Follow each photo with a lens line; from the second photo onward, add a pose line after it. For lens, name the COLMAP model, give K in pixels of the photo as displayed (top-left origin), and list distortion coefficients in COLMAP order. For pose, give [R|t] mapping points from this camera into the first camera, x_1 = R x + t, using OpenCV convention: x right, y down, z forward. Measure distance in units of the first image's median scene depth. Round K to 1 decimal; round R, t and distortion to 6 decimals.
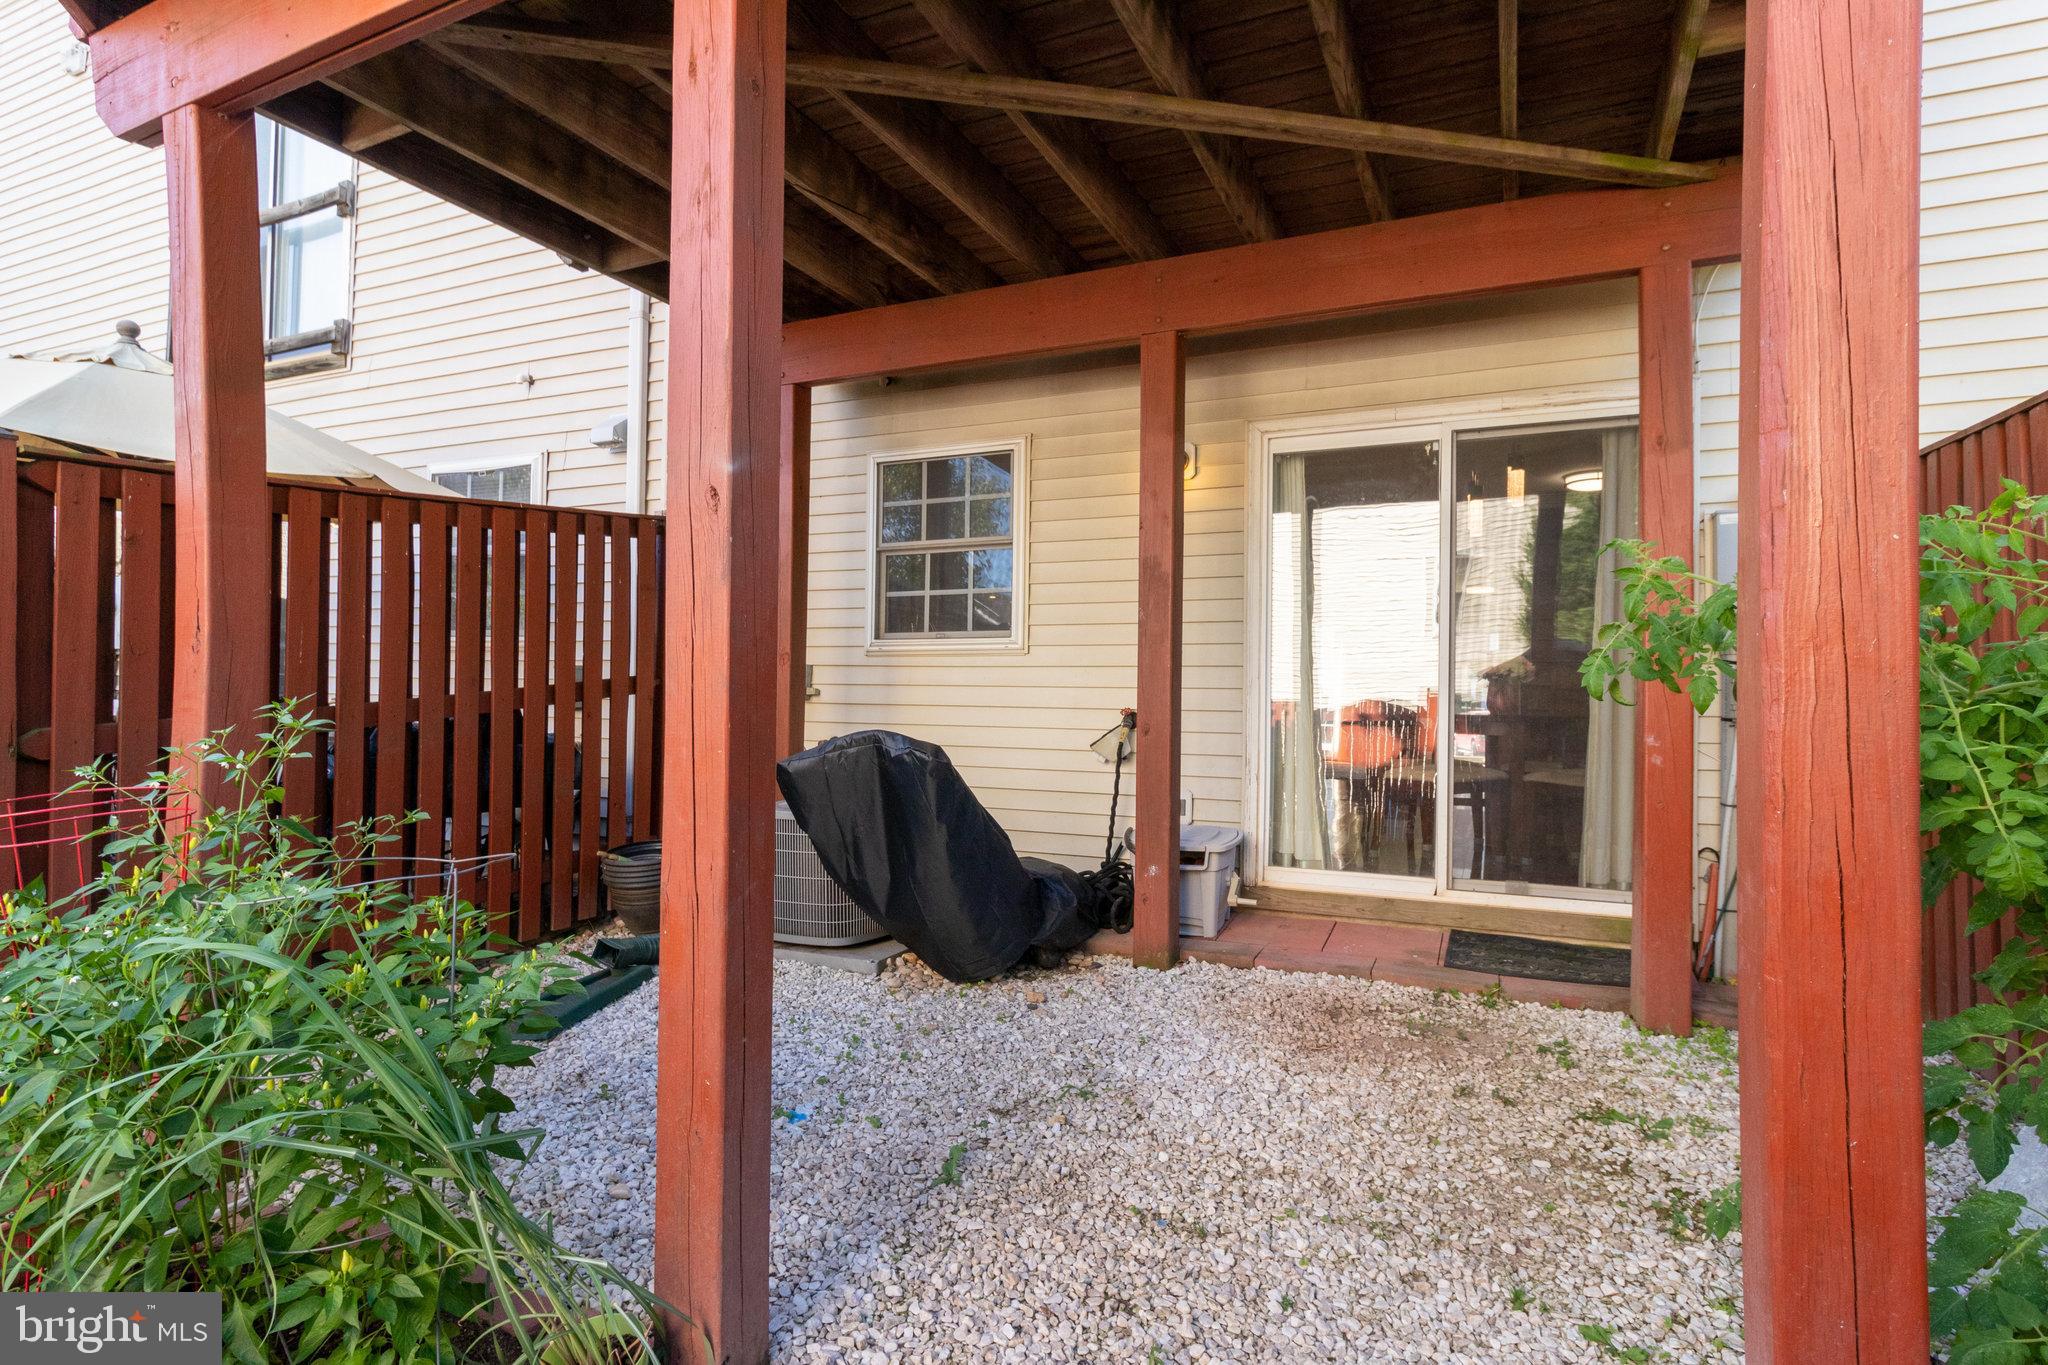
lens RADIAL K [[941.6, 0, 1020.6], [0, 941.6, 672.0], [0, 0, 1]] dist [0.001800, -0.000331]
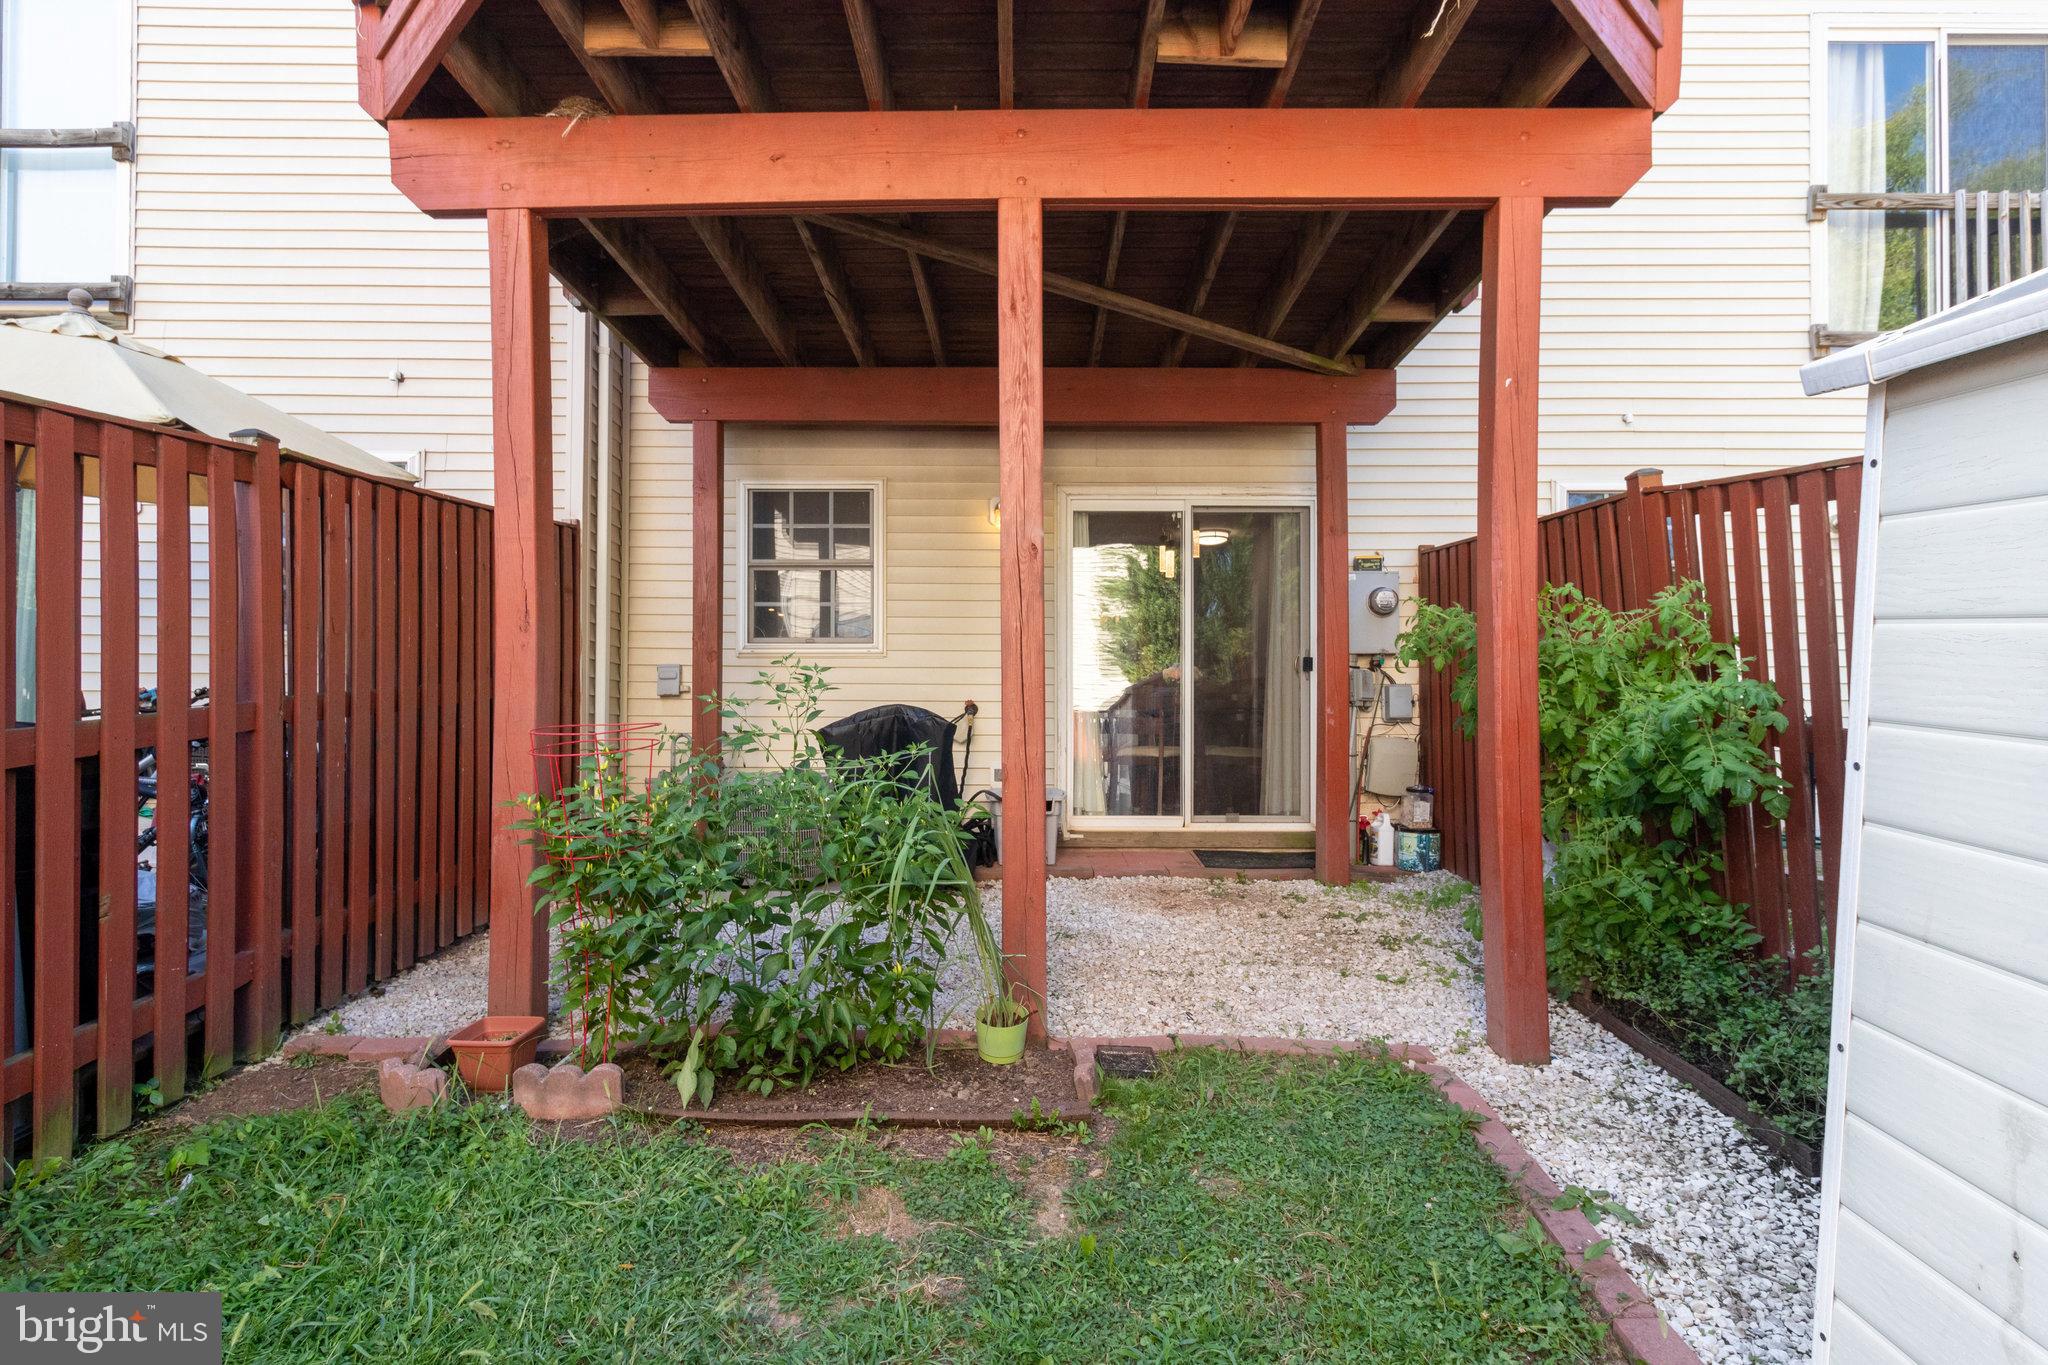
lens RADIAL K [[958.8, 0, 1024.2], [0, 958.8, 692.9], [0, 0, 1]] dist [0.001560, 0.000482]
pose [[0.910179, -0.001558, 0.414212, -0.378406], [0.001748, 0.999998, -0.000080, 0.030316], [-0.414212, 0.000797, 0.910180, -0.228213]]
